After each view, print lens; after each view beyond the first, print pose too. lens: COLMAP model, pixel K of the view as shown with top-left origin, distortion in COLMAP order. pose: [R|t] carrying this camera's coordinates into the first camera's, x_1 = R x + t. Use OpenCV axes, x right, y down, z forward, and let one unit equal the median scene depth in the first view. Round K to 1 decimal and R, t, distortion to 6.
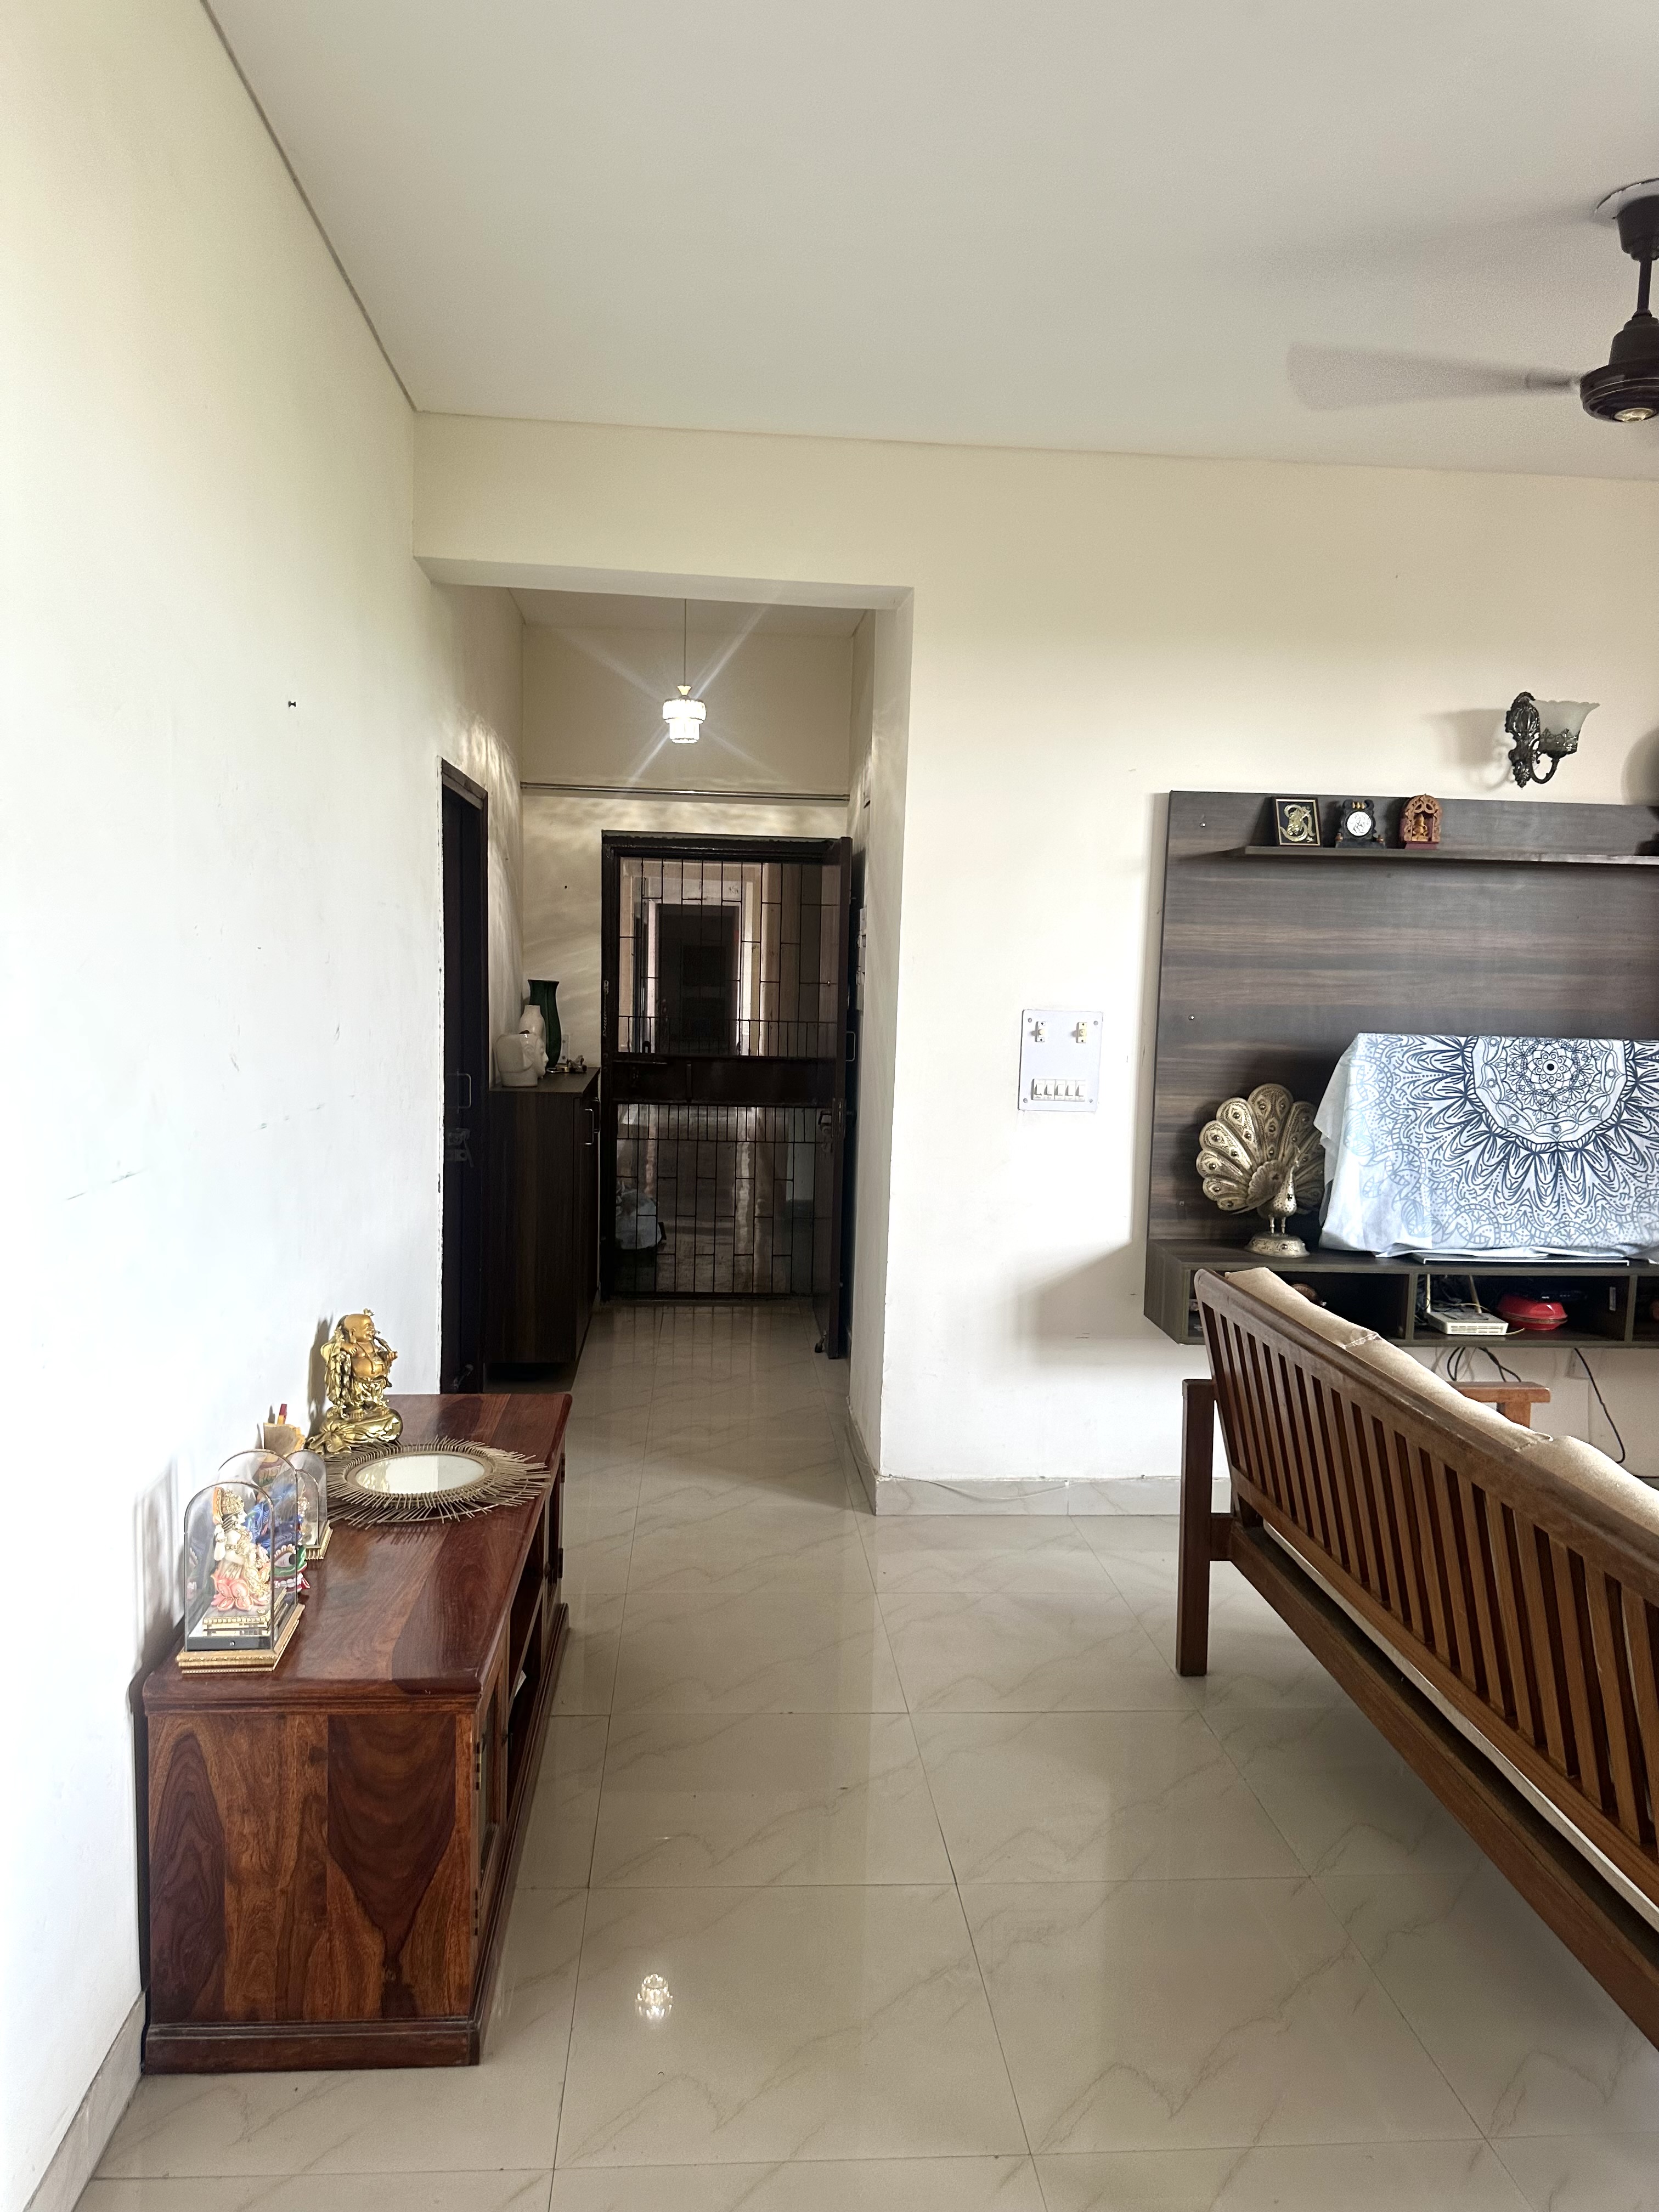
lens RADIAL K [[1559.4, 0, 831.0], [0, 1559.4, 1118.0], [0, 0, 1]] dist [0.075686, 0.000482]
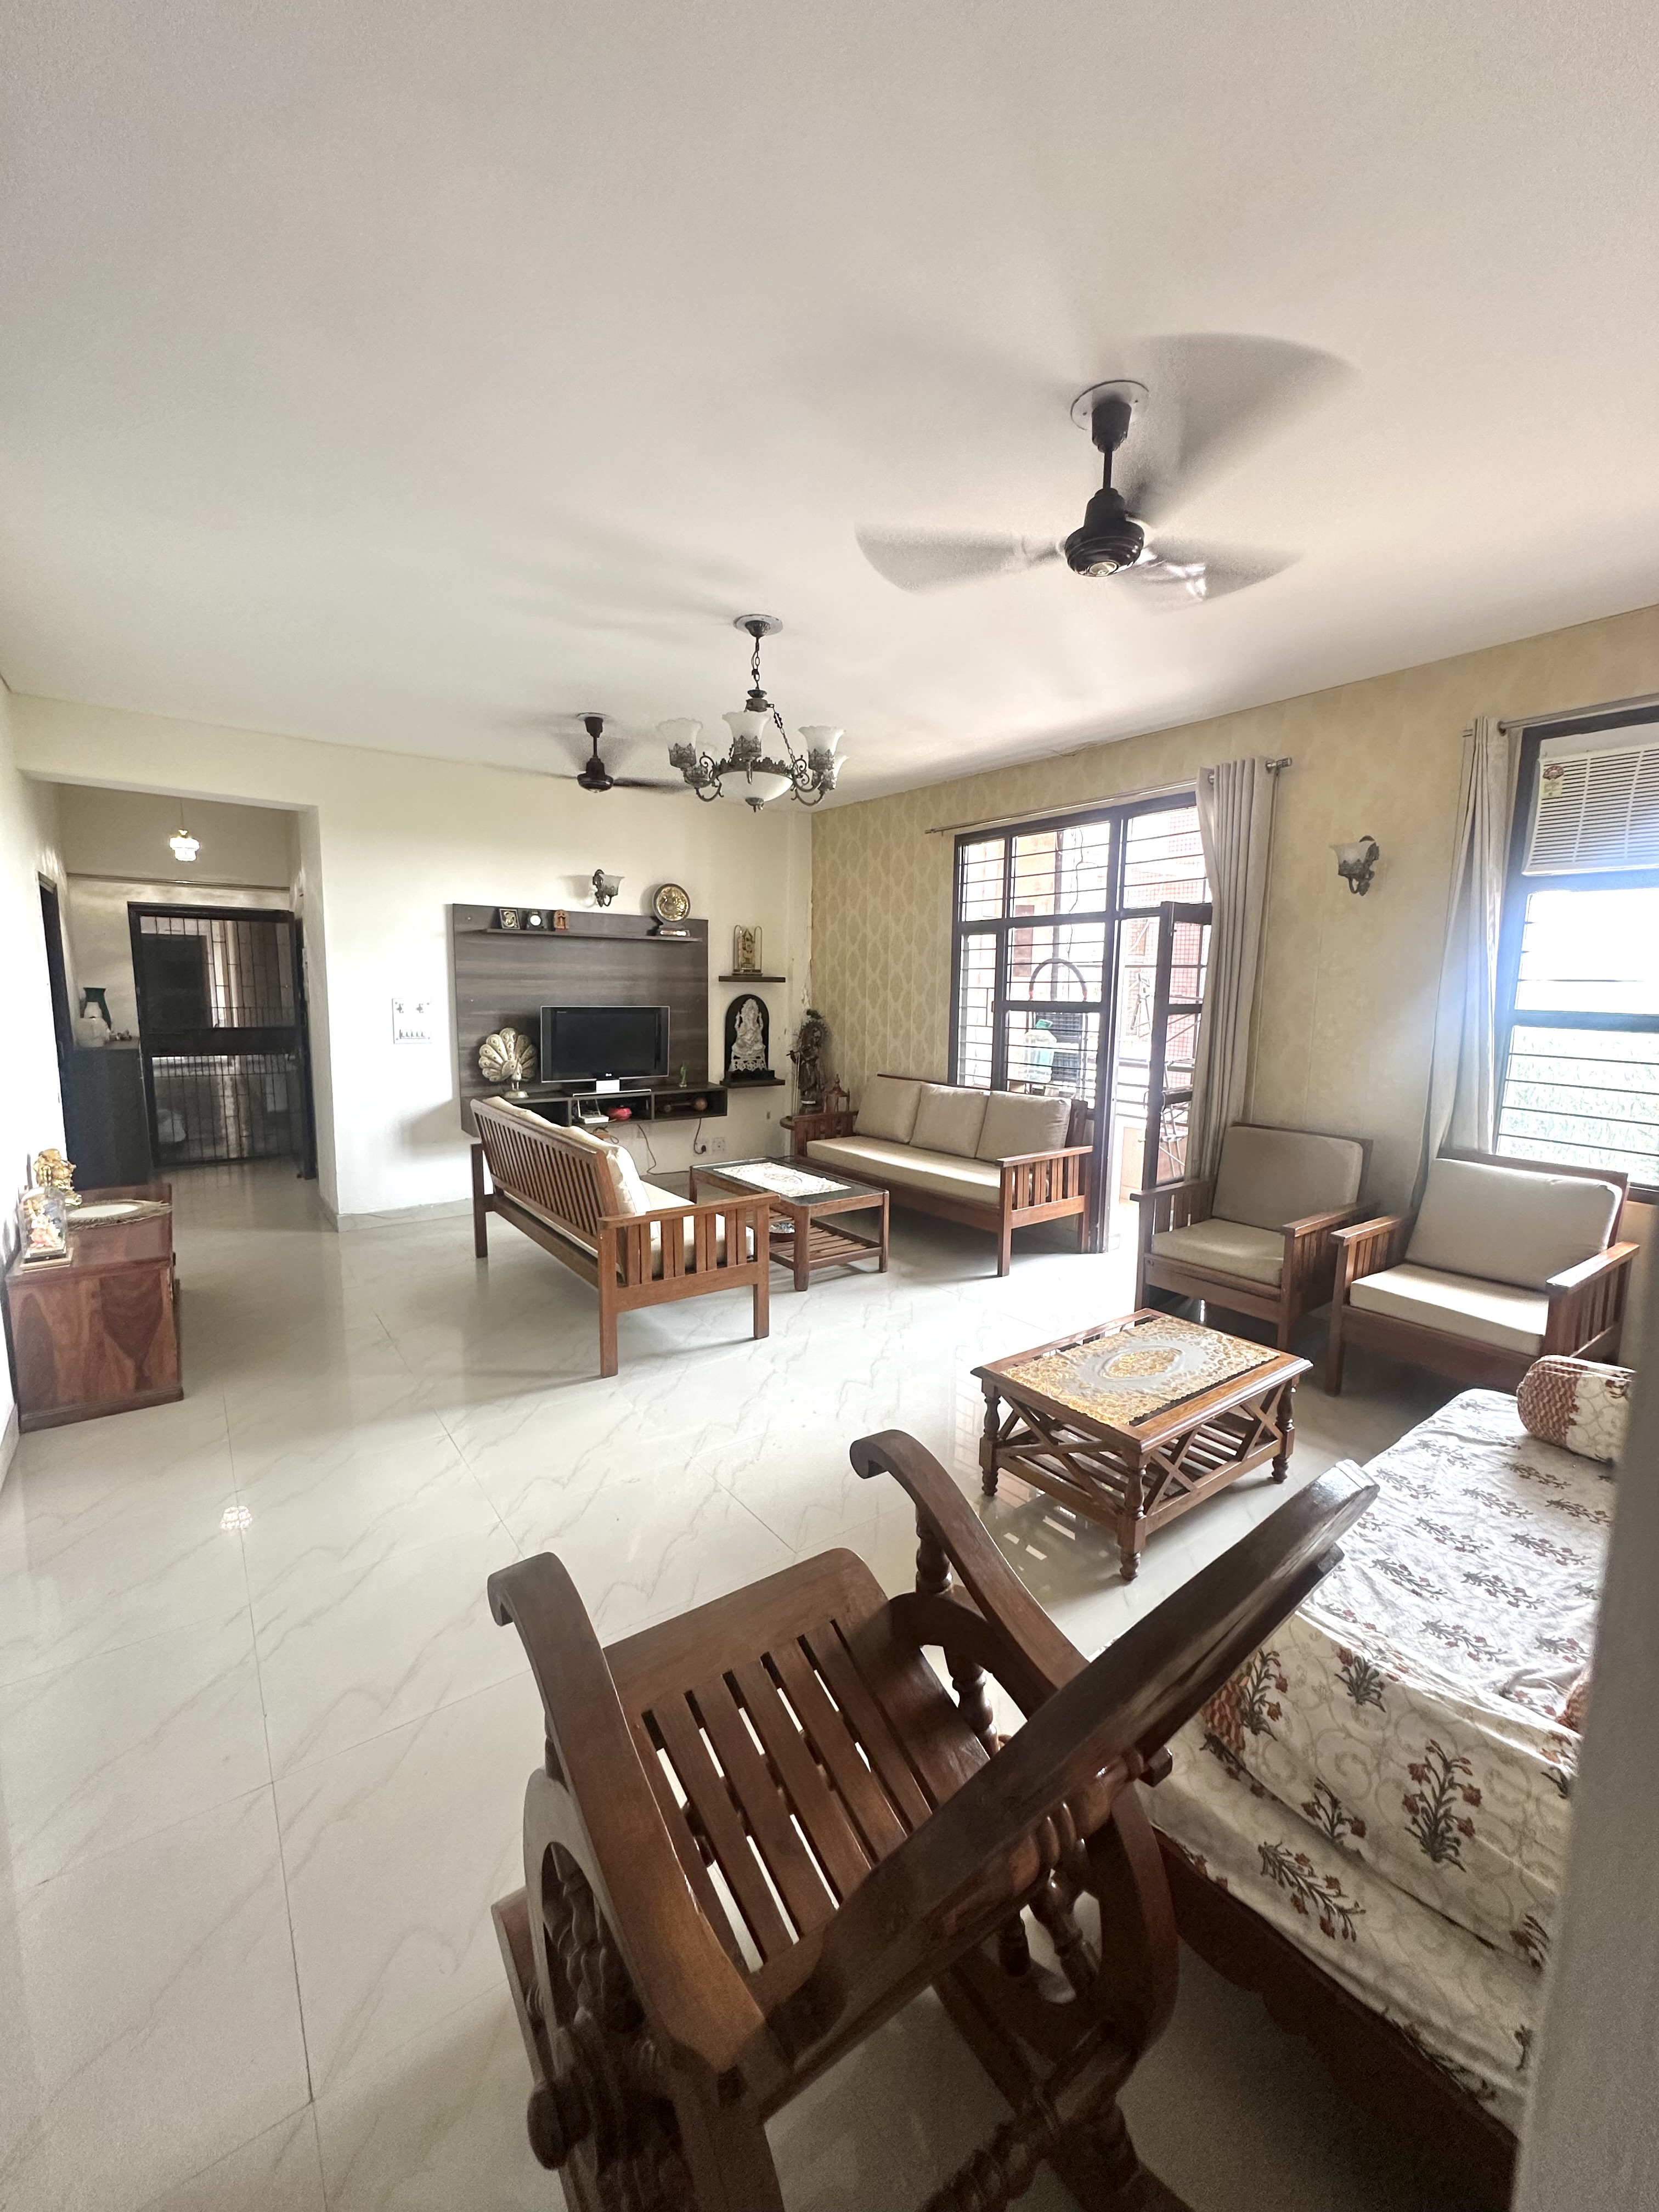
lens RADIAL K [[883.8, 0, 824.2], [0, 883.8, 1103.0], [0, 0, 1]] dist [0.002094, 0.000461]
pose [[0.853632, -0.082324, 0.514329, -0.010310], [0.055645, 0.996194, 0.067098, 0.023789], [-0.517895, -0.028657, 0.854964, -0.338243]]
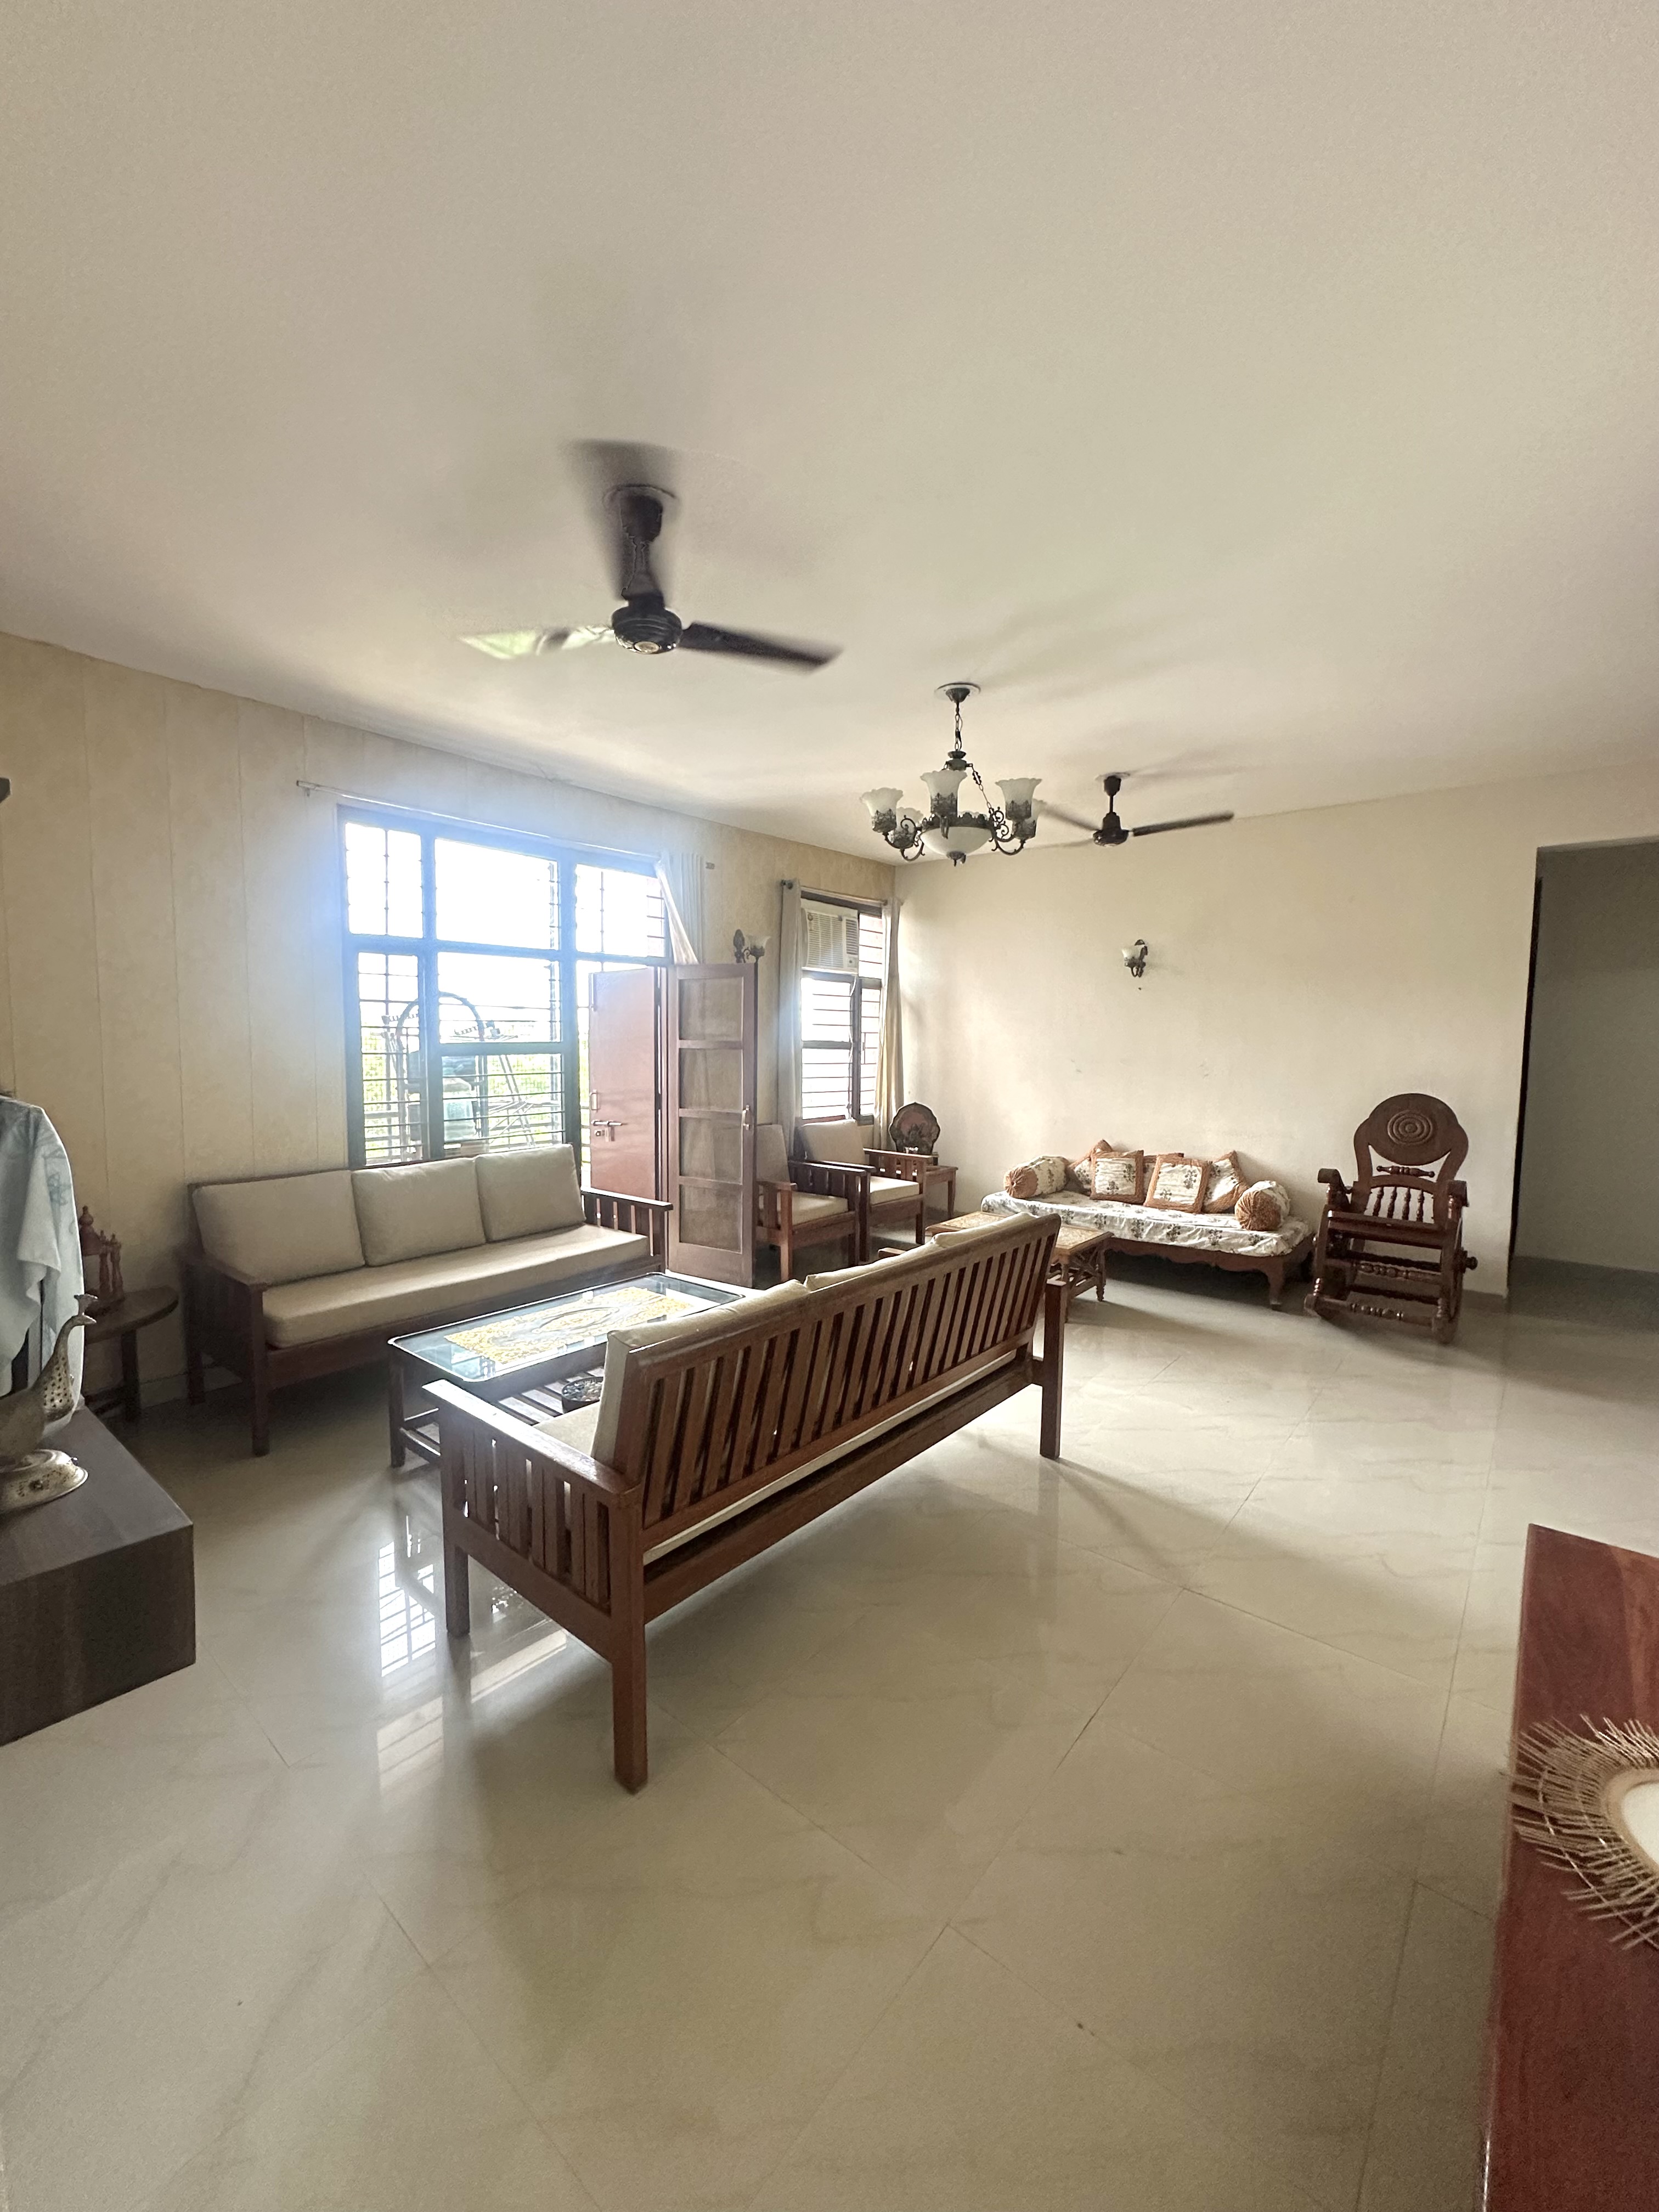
lens RADIAL K [[883.8, 0, 828.4], [0, 883.8, 1110.9], [0, 0, 1]] dist [0.002094, 0.000461]
pose [[-0.704959, -0.096480, 0.702655, -0.193614], [0.034604, 0.984846, 0.169944, -0.149208], [-0.708403, 0.144118, -0.690938, 1.501367]]
